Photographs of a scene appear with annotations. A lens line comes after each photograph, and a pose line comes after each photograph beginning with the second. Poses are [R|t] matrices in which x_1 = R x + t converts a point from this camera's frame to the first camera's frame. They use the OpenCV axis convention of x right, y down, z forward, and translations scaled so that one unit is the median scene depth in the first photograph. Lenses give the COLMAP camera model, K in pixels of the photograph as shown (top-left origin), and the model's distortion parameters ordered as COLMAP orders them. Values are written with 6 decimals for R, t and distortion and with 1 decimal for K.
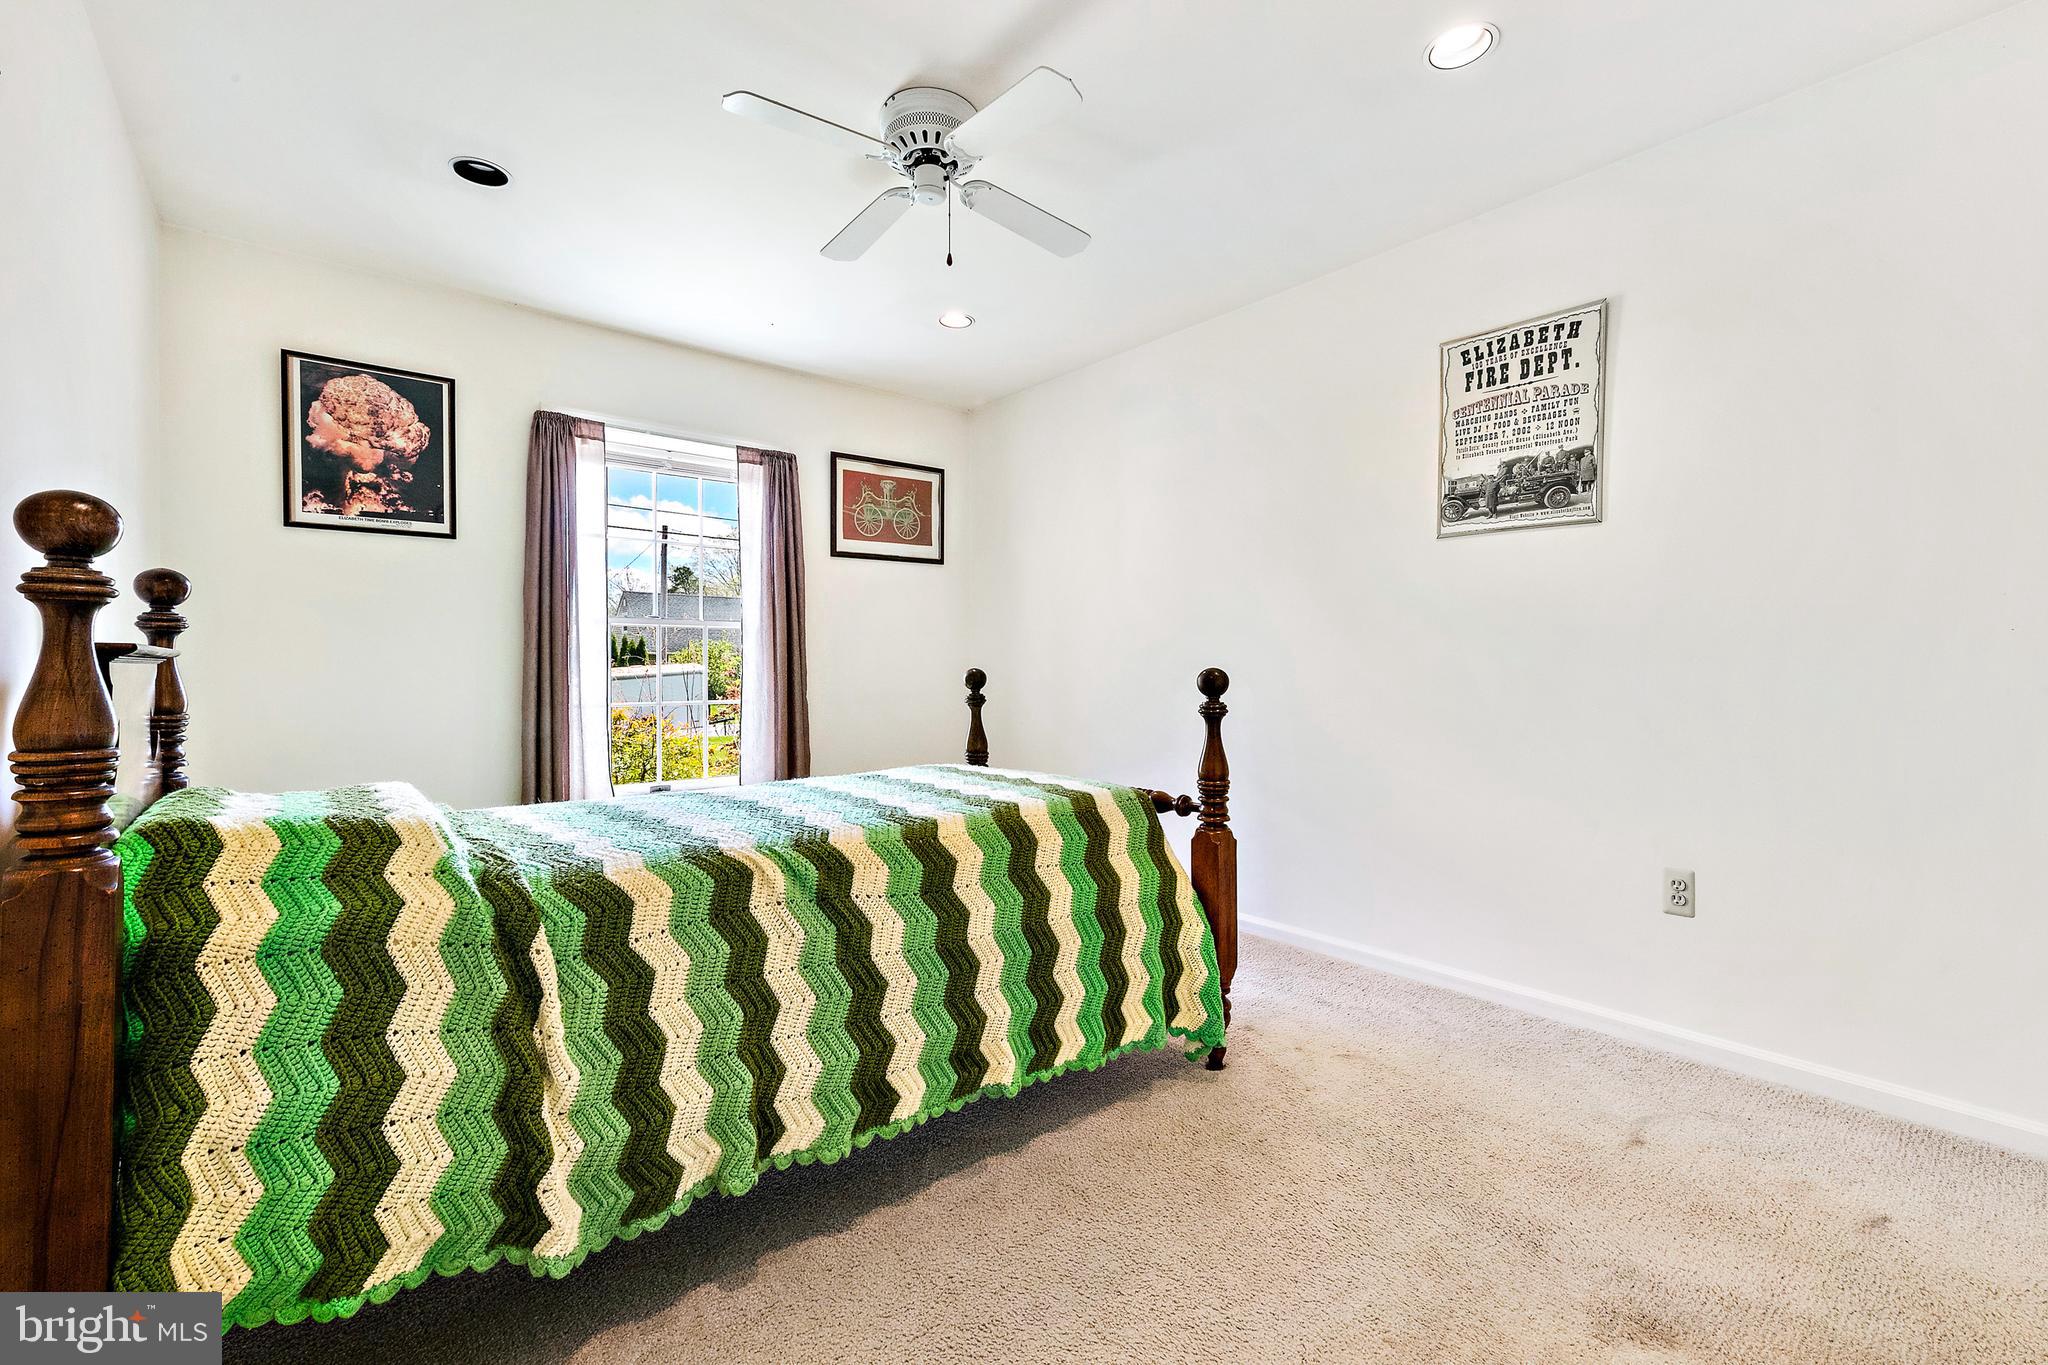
lens RADIAL K [[870.6, 0, 1028.7], [0, 870.6, 687.0], [0, 0, 1]] dist [0.000065, -0.000195]
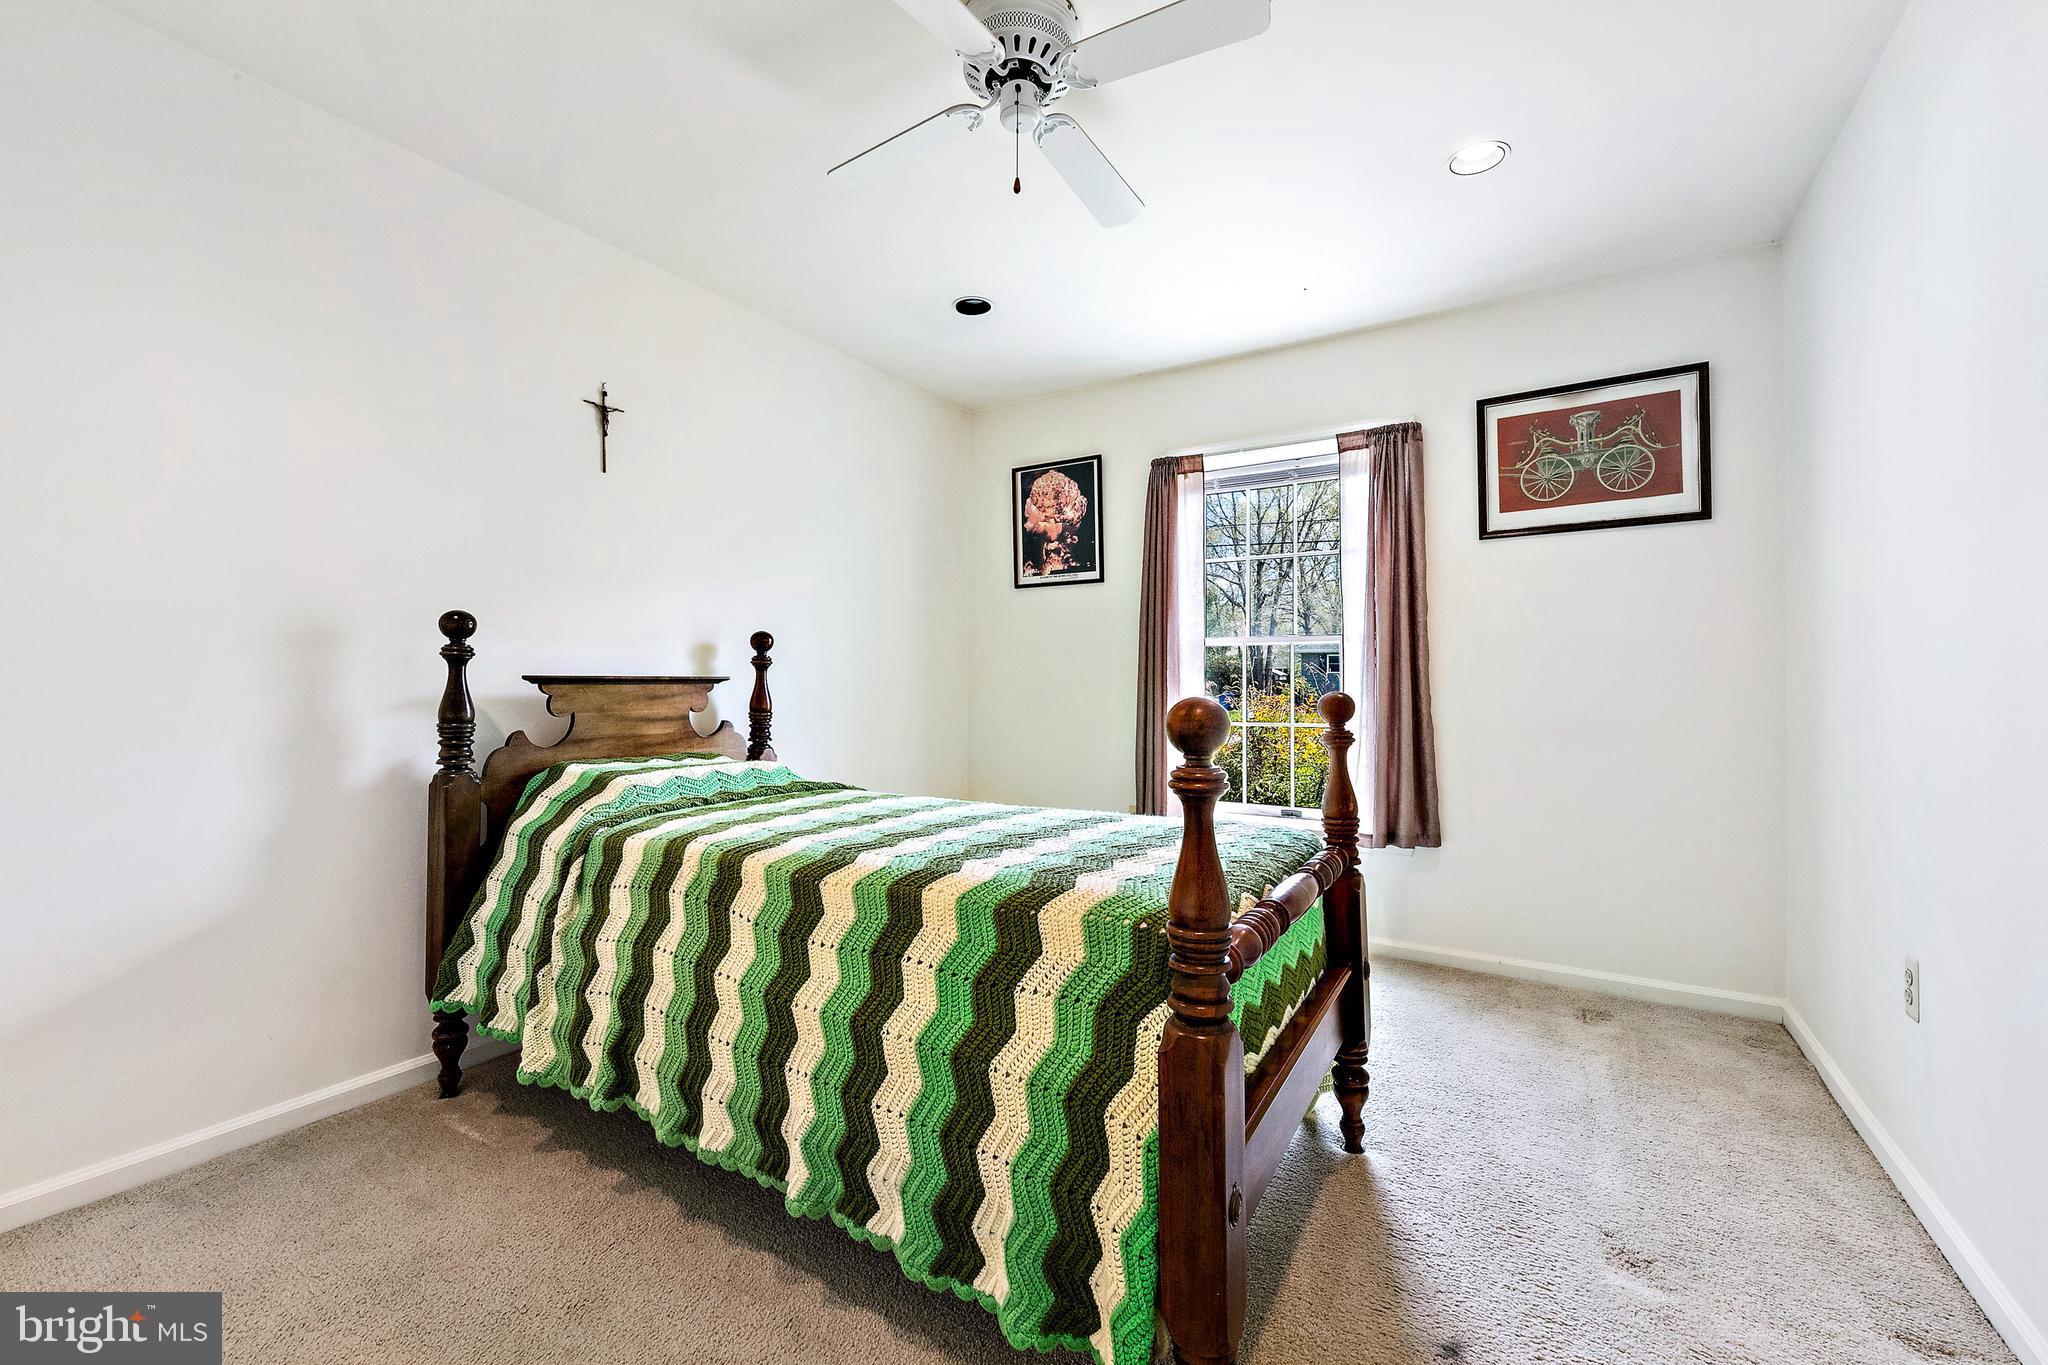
lens RADIAL K [[850.0, 0, 1030.1], [0, 850.0, 676.3], [0, 0, 1]] dist [0.001705, -0.000185]
pose [[0.303070, -0.006094, -0.952949, 0.478082], [-0.024444, 0.999601, -0.014167, -0.017519], [0.952655, 0.027588, 0.302800, 0.561854]]
